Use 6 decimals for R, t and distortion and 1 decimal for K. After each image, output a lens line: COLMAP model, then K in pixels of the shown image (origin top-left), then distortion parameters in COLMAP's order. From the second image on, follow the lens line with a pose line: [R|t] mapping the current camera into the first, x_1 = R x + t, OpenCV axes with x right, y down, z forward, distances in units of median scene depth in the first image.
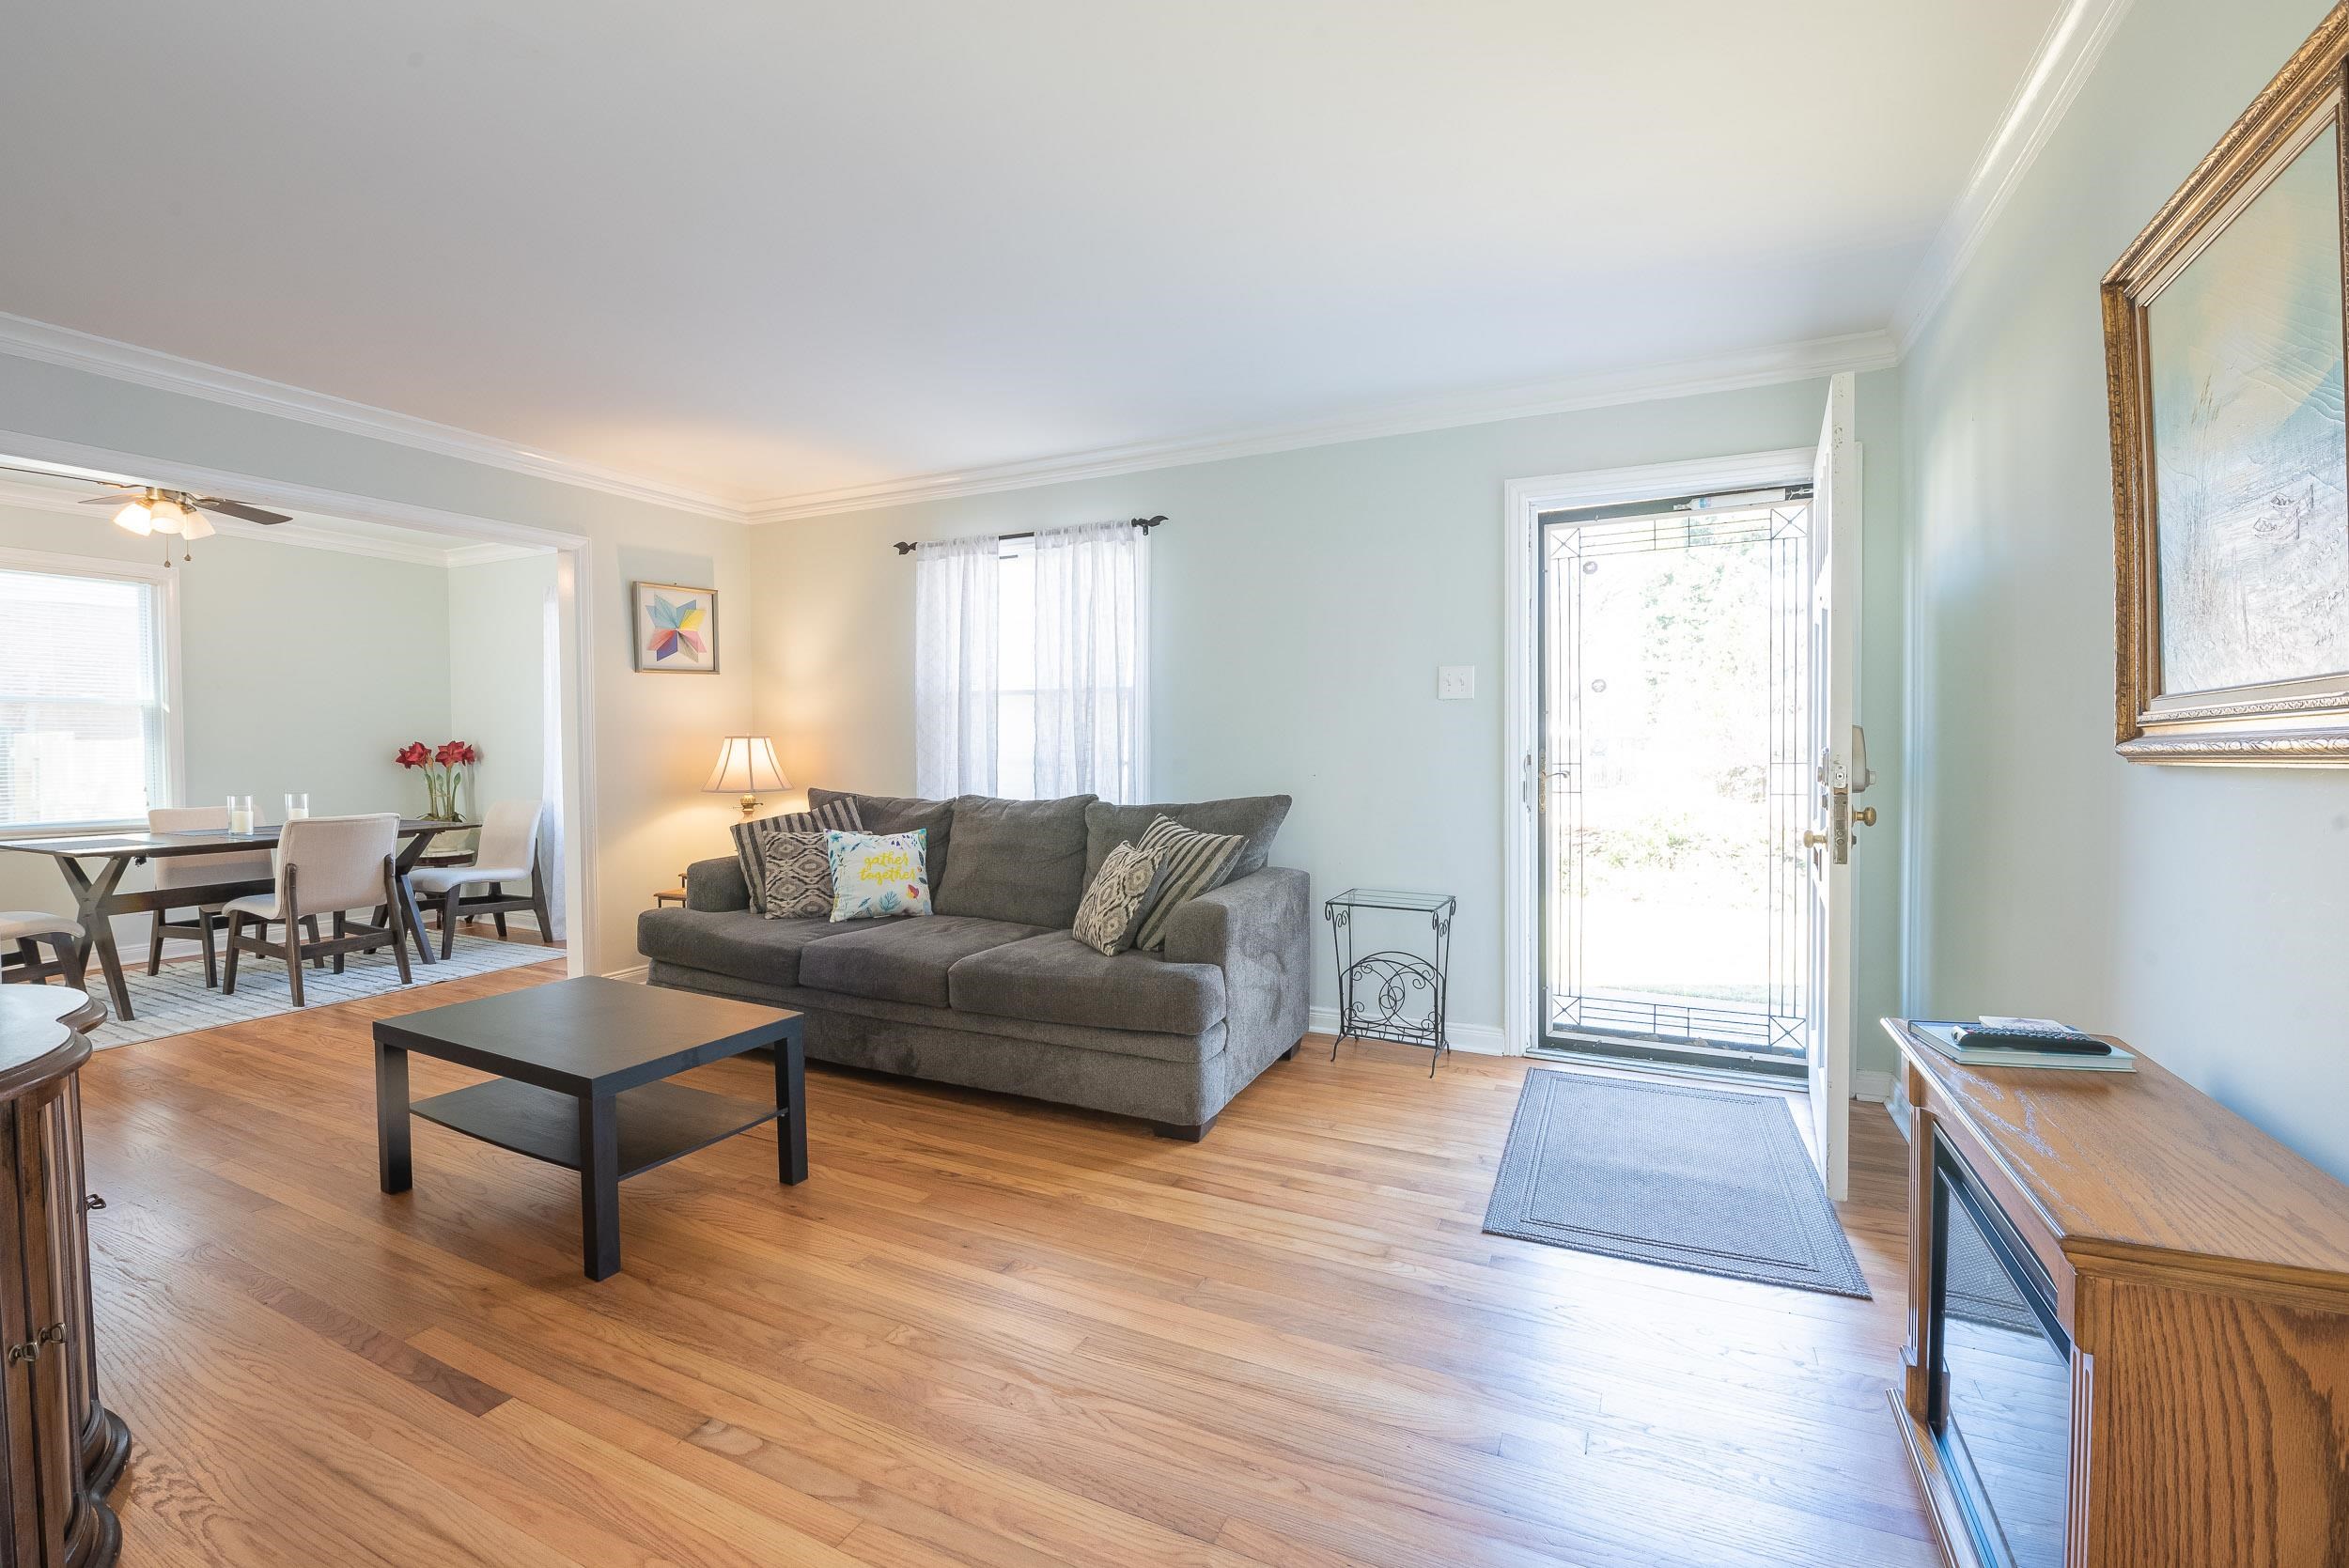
lens RADIAL K [[953.5, 0, 1196.2], [0, 953.5, 779.2], [0, 0, 1]] dist [0.002496, -0.000022]
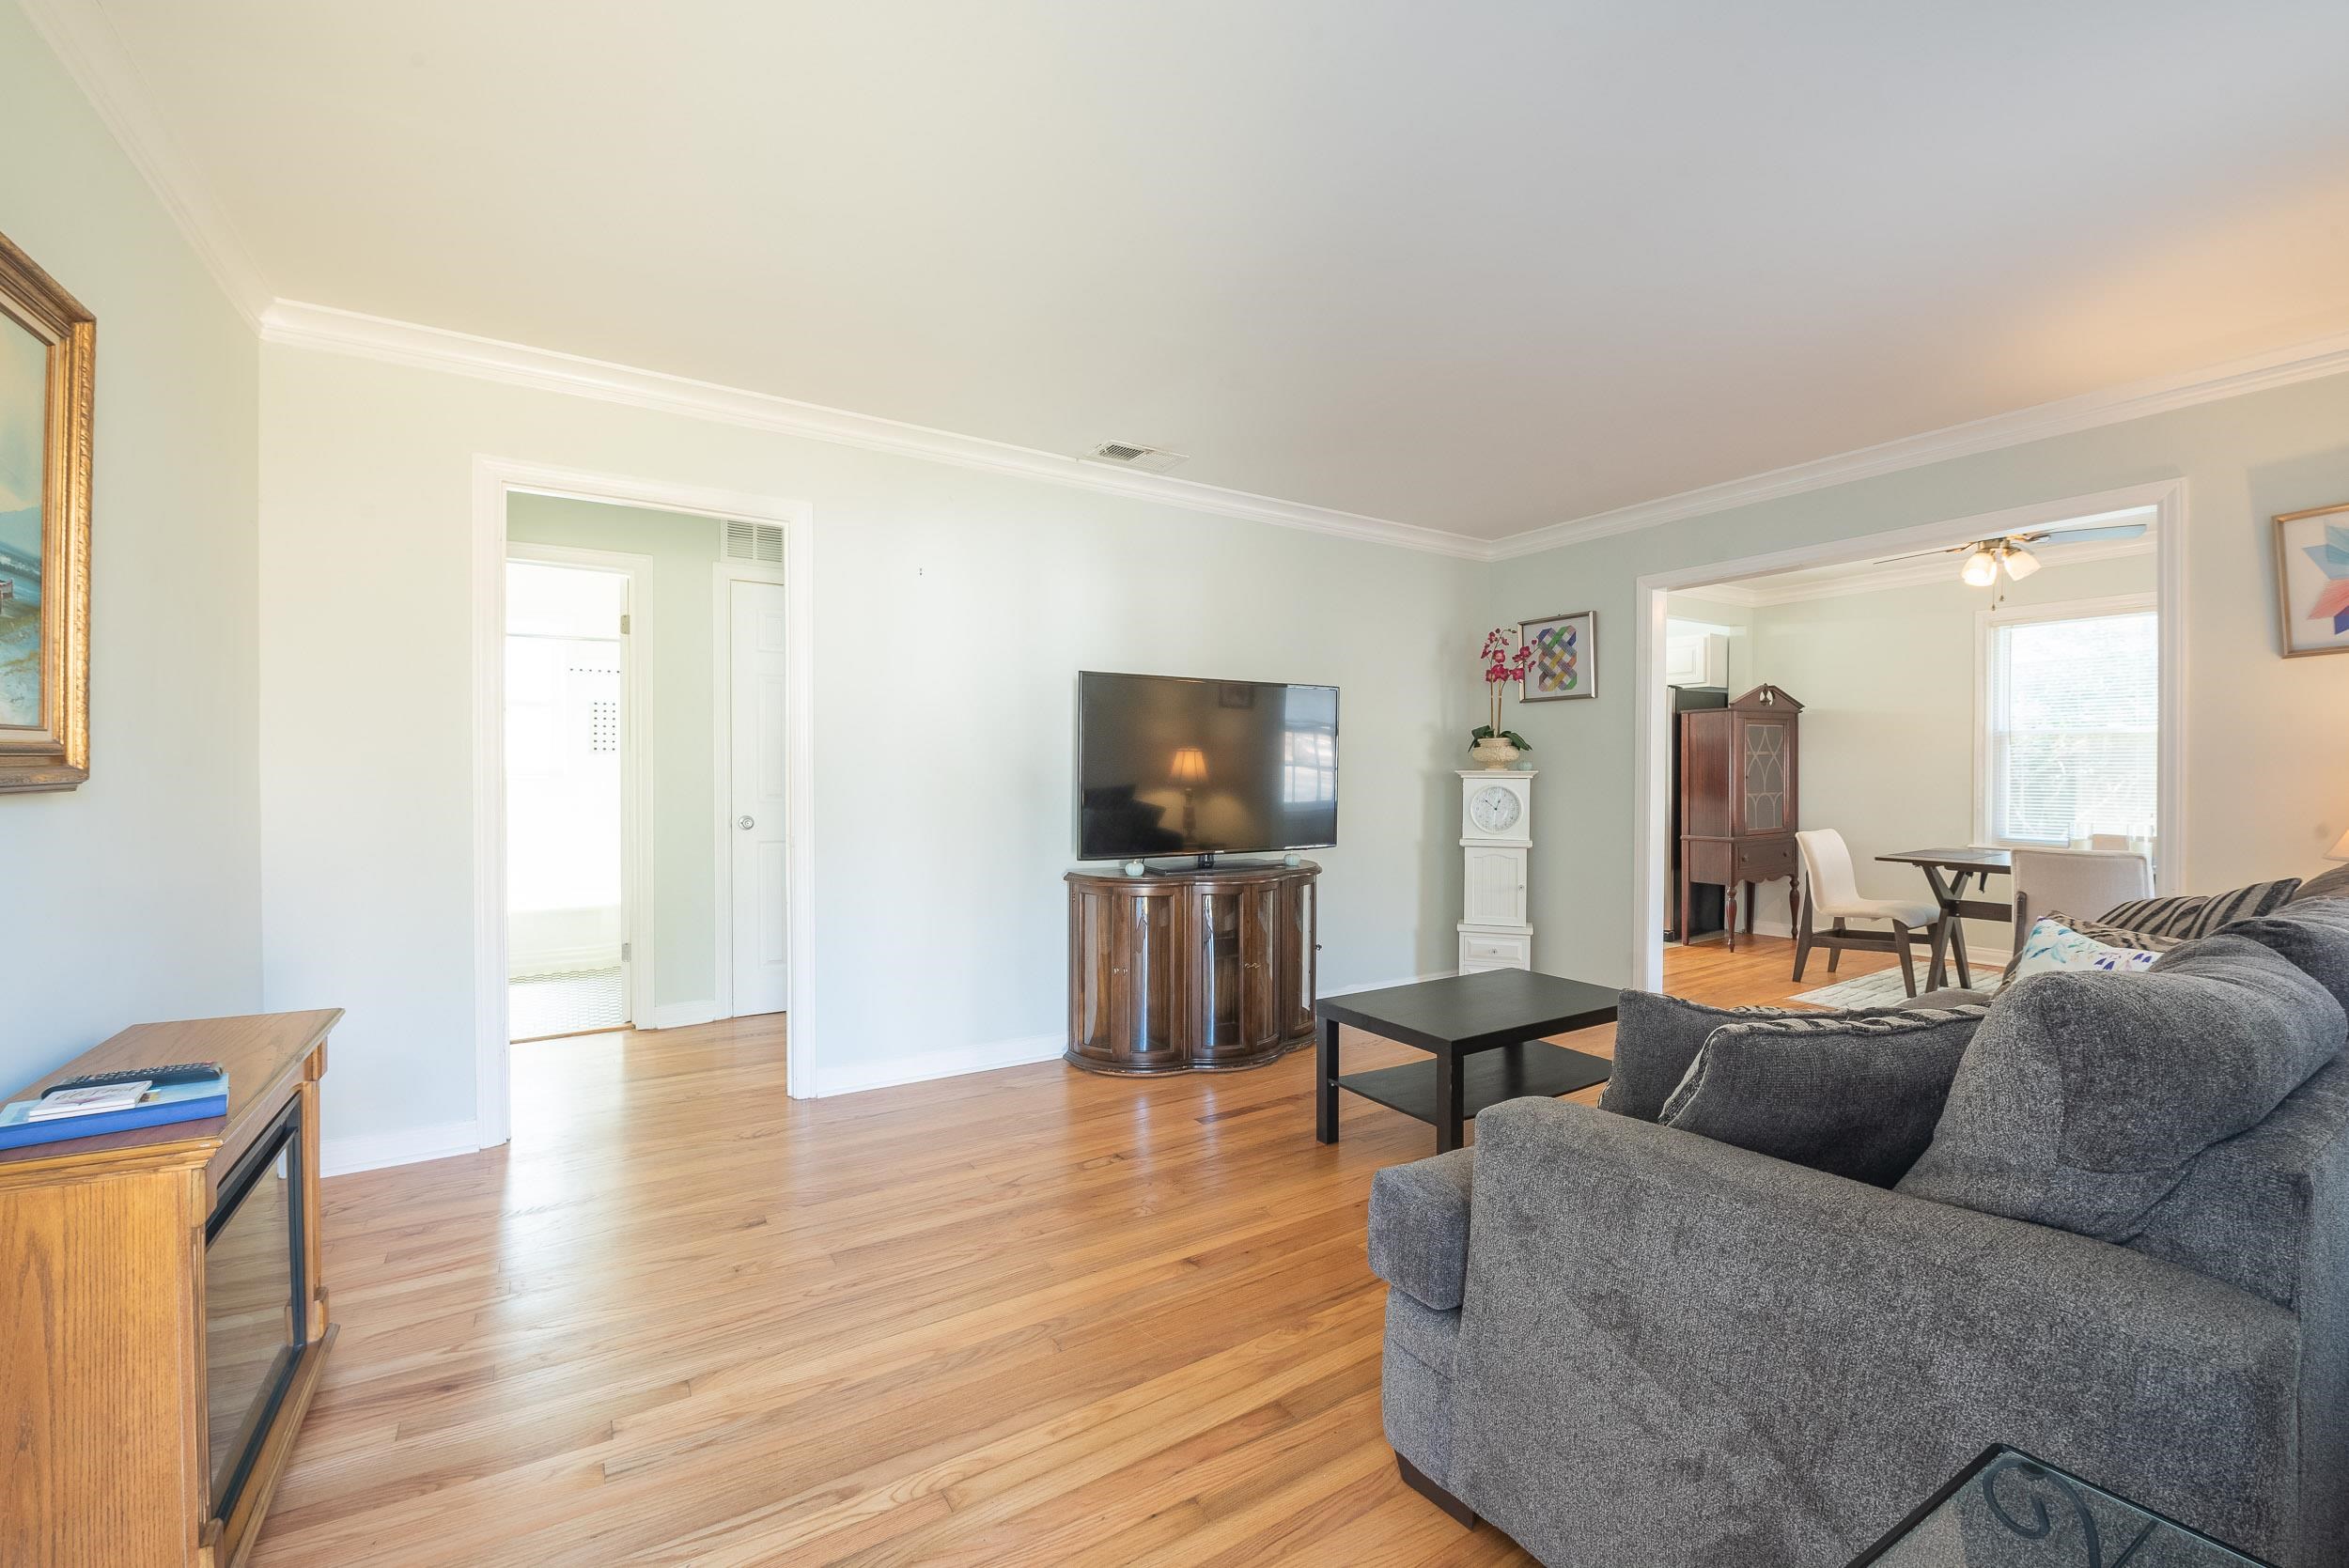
lens RADIAL K [[953.5, 0, 1160.3], [0, 953.5, 766.4], [0, 0, 1]] dist [0.002496, -0.000022]
pose [[-0.532717, -0.001883, -0.846292, 0.280272], [-0.028627, 0.999465, 0.015796, -0.024539], [0.845809, 0.032642, -0.532486, 0.583195]]
